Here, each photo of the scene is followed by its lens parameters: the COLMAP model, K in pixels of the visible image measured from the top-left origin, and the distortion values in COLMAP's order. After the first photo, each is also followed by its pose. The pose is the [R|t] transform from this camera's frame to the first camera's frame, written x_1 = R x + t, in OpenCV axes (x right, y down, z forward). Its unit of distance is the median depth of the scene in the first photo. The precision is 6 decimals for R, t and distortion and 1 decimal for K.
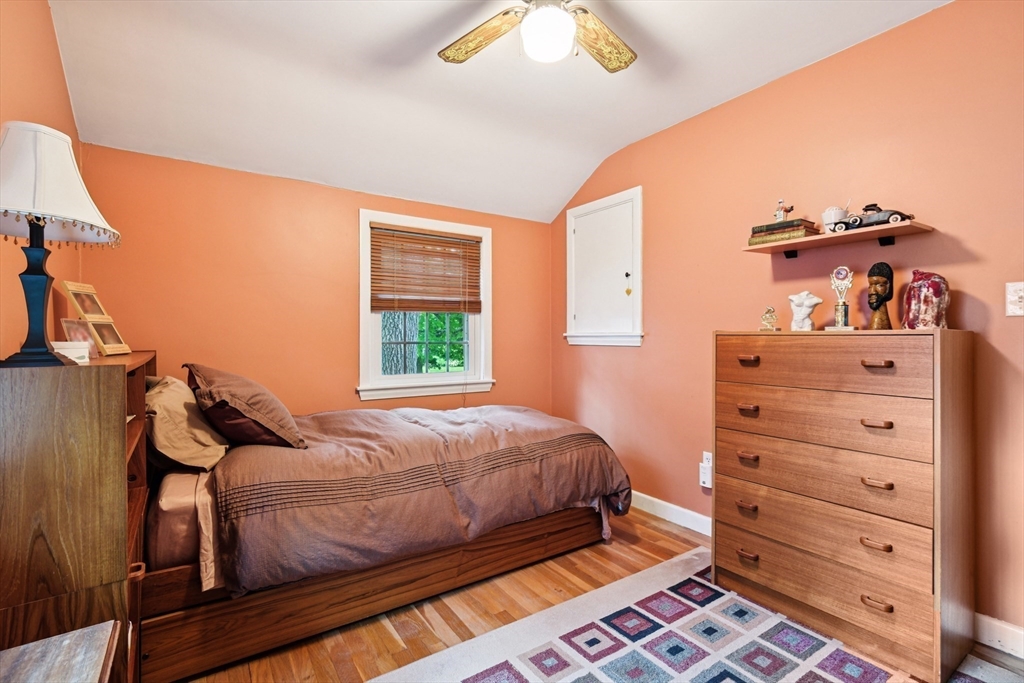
lens RADIAL K [[473.3, 0, 512.0], [0, 473.3, 341.5], [0, 0, 1]] dist [0.000388, 0.000006]
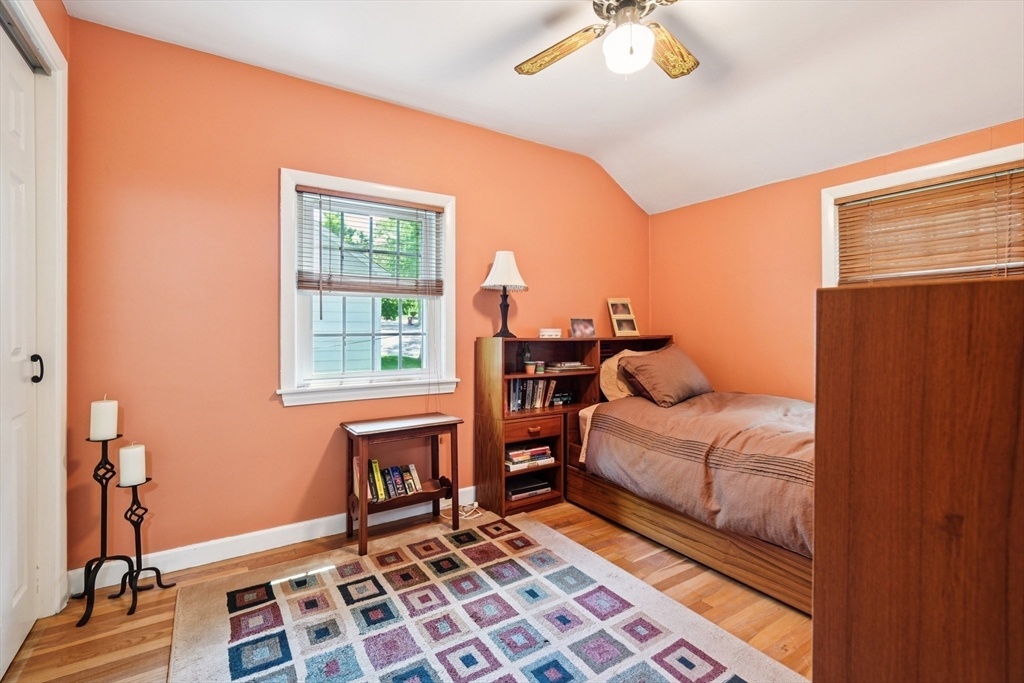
lens RADIAL K [[464.8, 0, 510.5], [0, 464.8, 326.5], [0, 0, 1]] dist [0.000337, -0.000051]
pose [[-0.026967, -0.002921, -0.999632, 0.987237], [-0.002226, 0.999993, -0.002862, -0.004184], [0.999634, 0.002148, -0.026973, 0.633691]]
